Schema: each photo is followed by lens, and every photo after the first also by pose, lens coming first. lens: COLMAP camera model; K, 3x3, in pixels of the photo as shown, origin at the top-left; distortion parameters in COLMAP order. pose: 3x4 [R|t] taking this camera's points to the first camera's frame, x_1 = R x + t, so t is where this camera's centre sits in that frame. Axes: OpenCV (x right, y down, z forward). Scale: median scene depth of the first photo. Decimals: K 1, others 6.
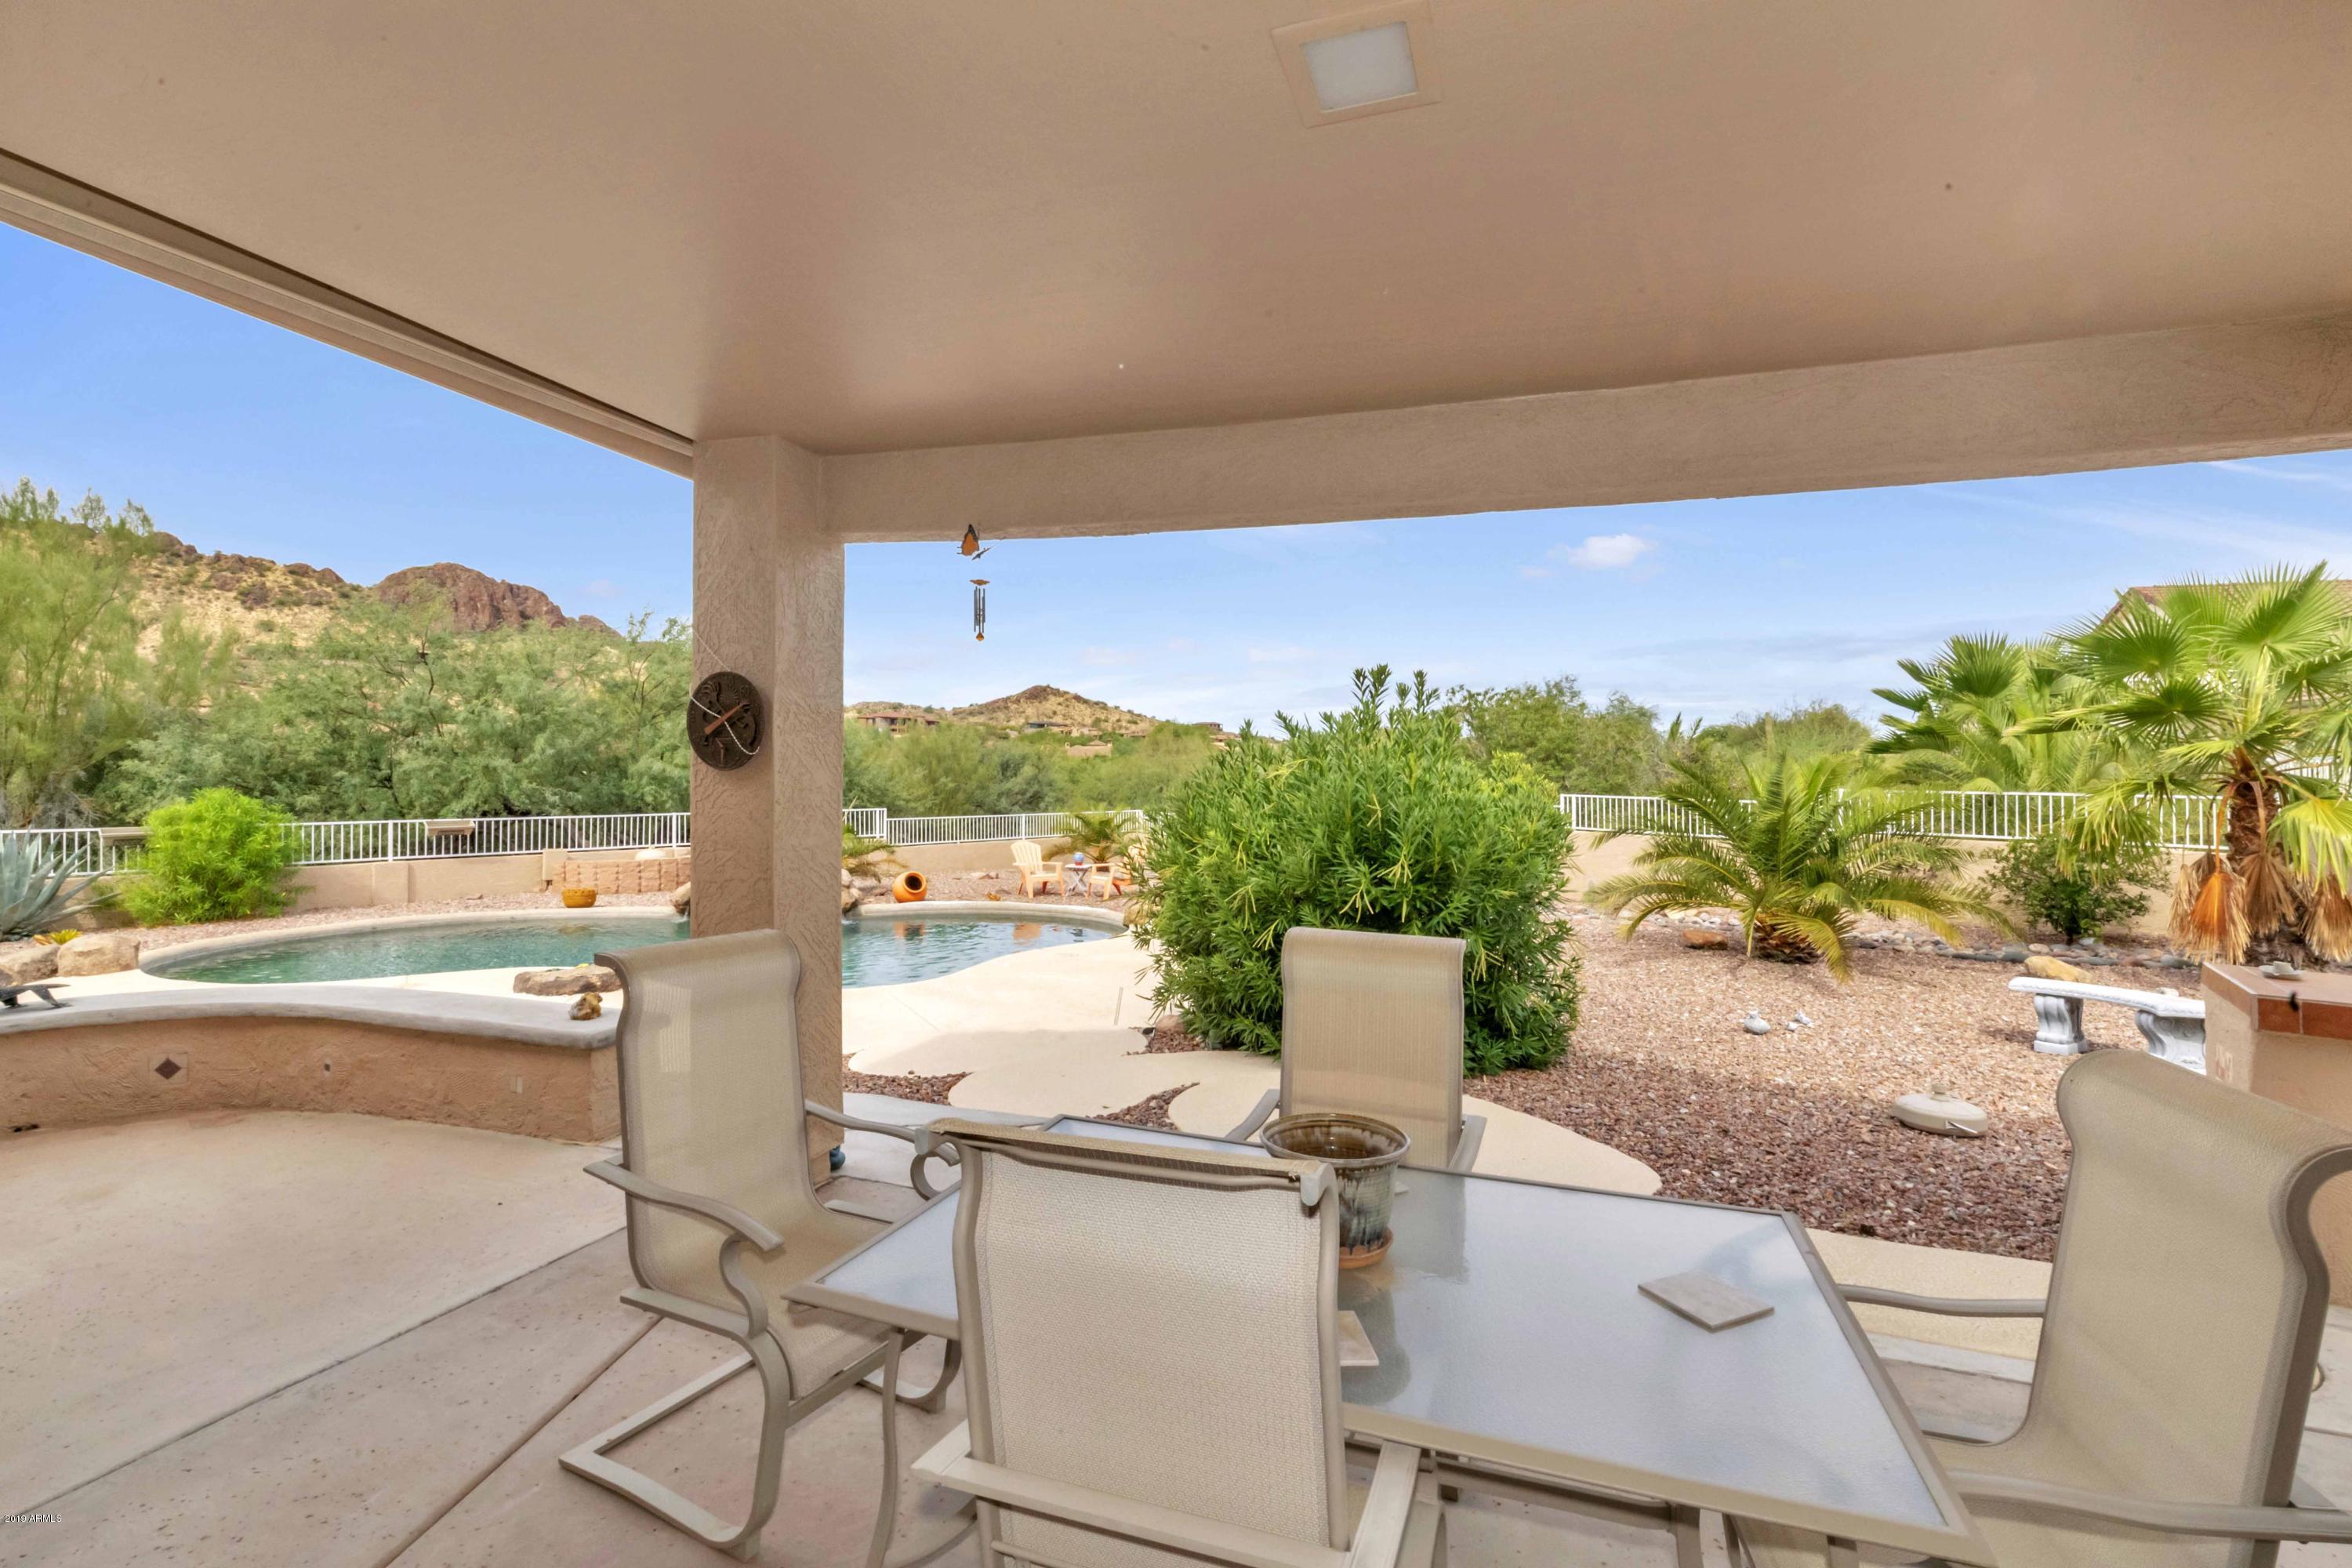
lens RADIAL K [[1080.2, 0, 1278.2], [0, 1080.2, 780.2], [0, 0, 1]] dist [0.000923, -0.007157]
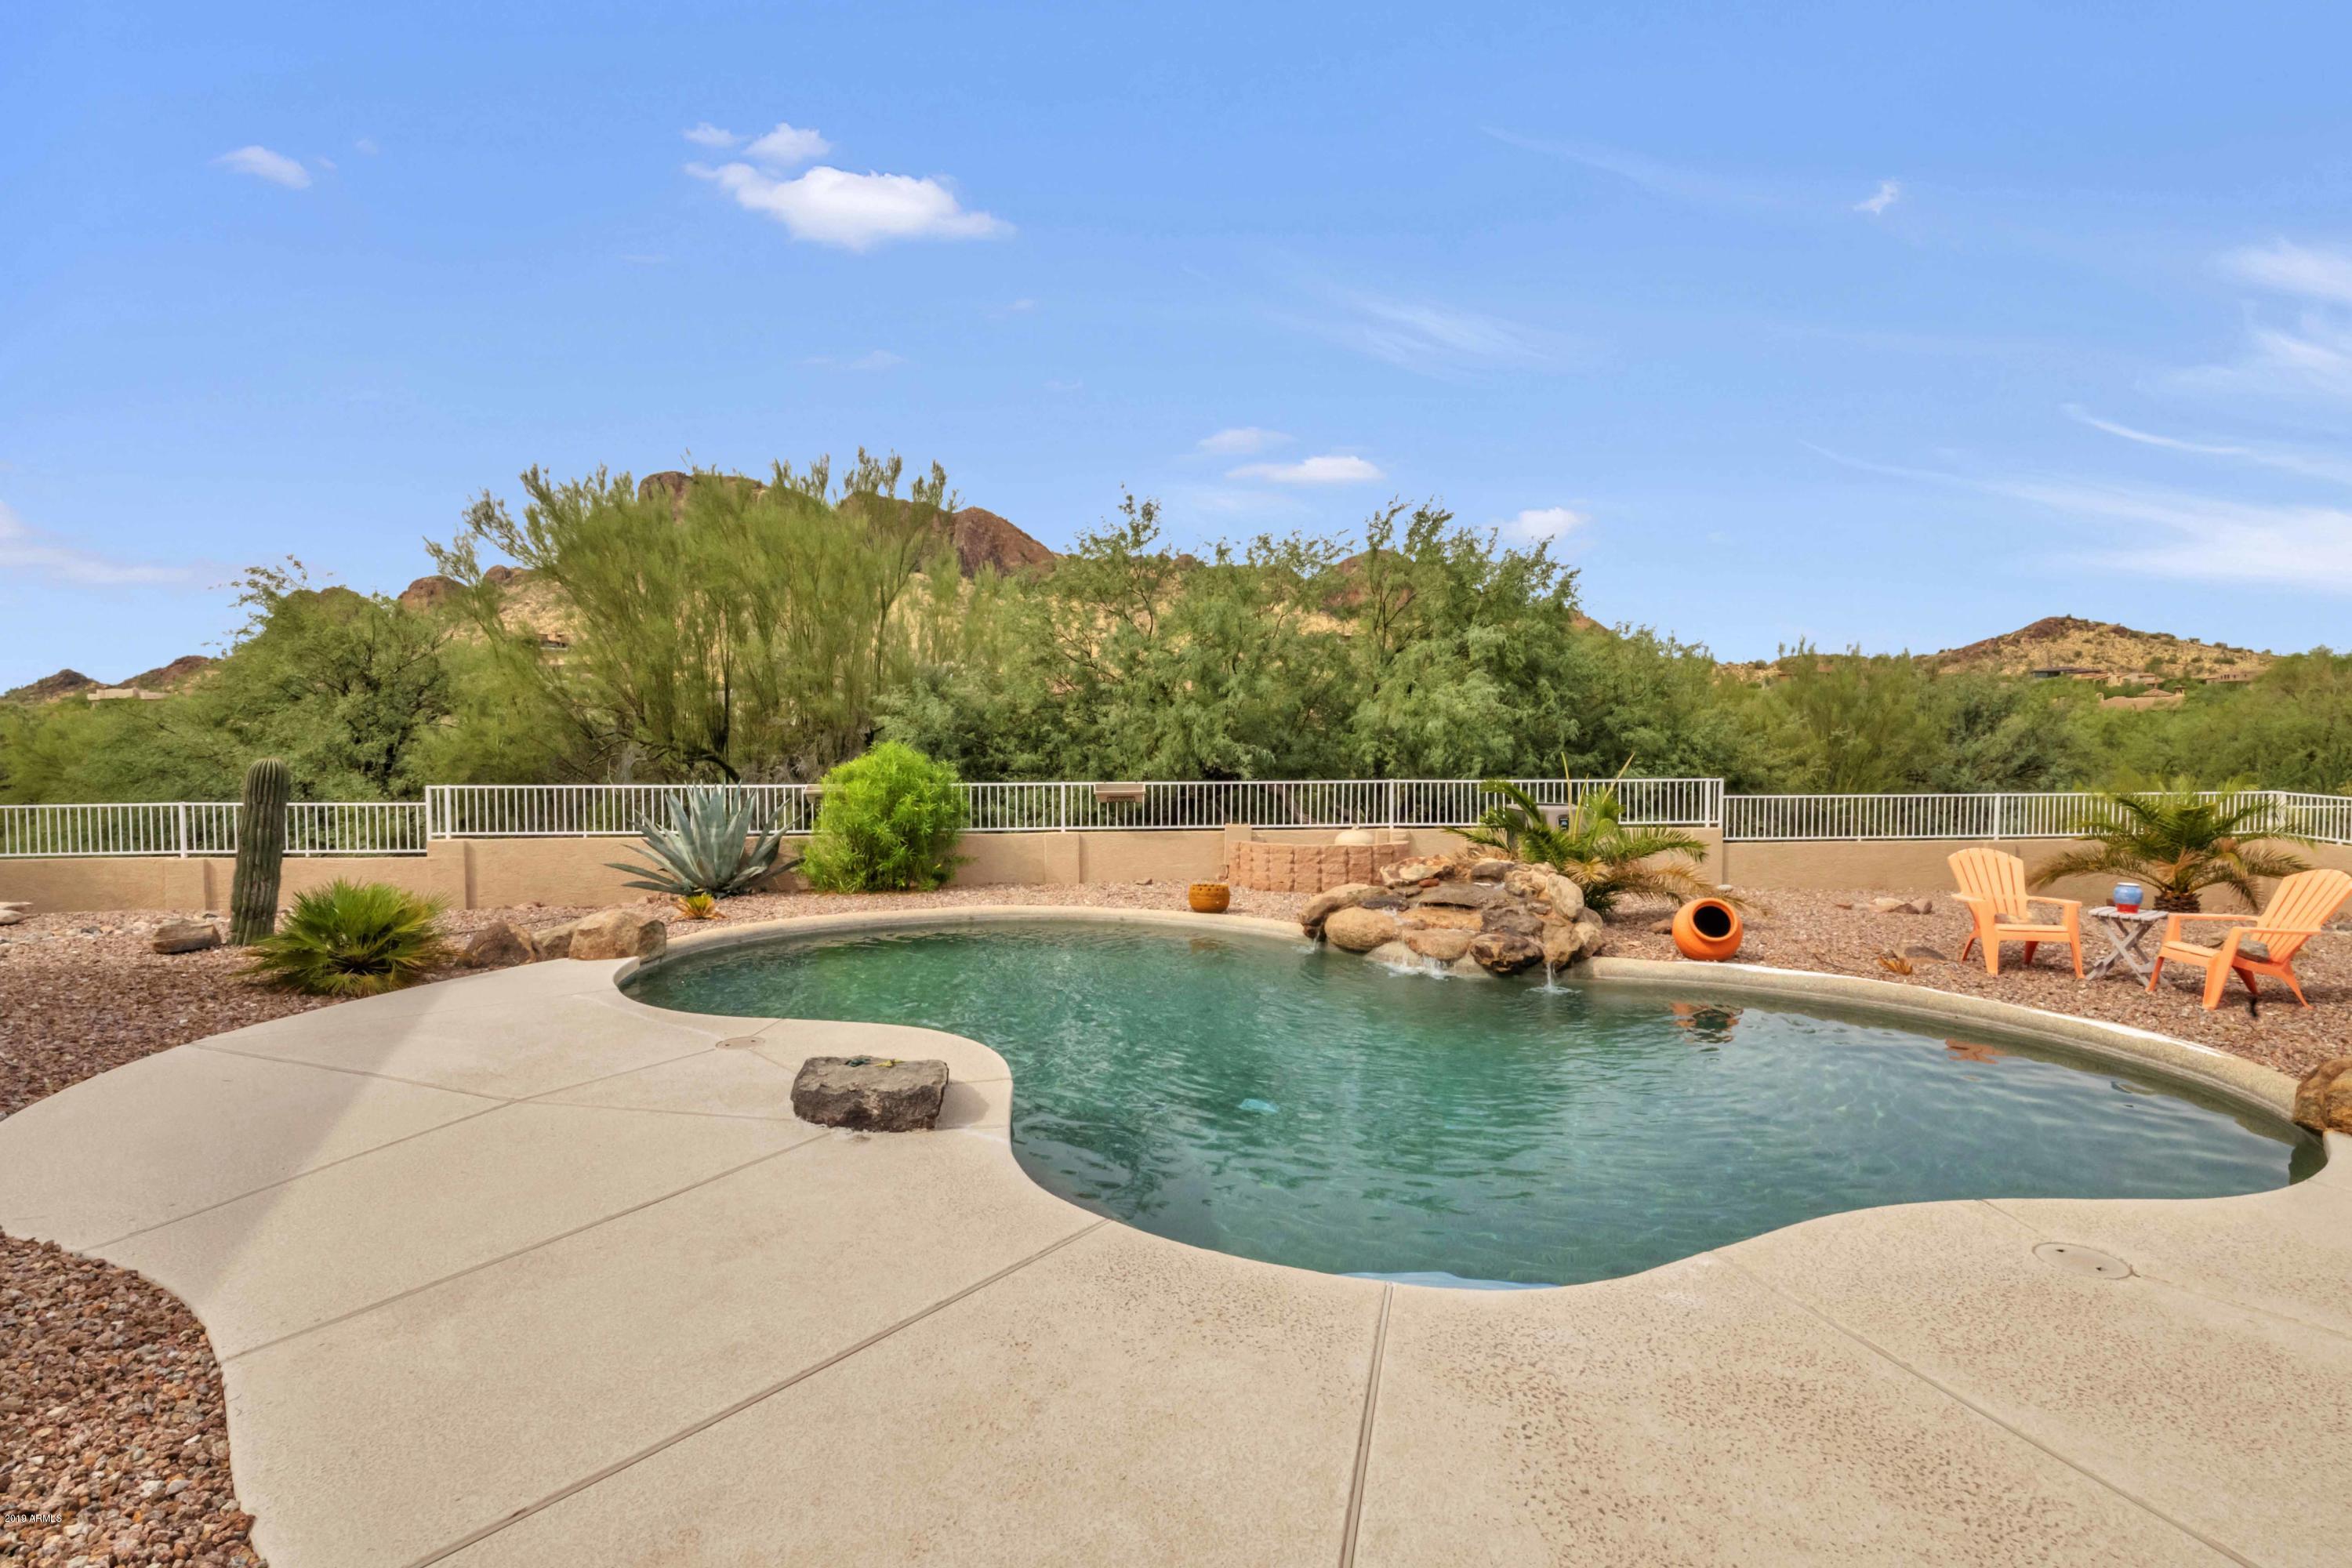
lens RADIAL K [[1225.6, 0, 1104.8], [0, 1225.6, 789.9], [0, 0, 1]] dist [-0.005459, -0.002127]
pose [[0.640031, 0.020041, -0.768088, -0.071606], [0.004116, 0.999556, 0.029511, 0.013640], [0.768338, -0.022050, 0.639664, 0.370307]]
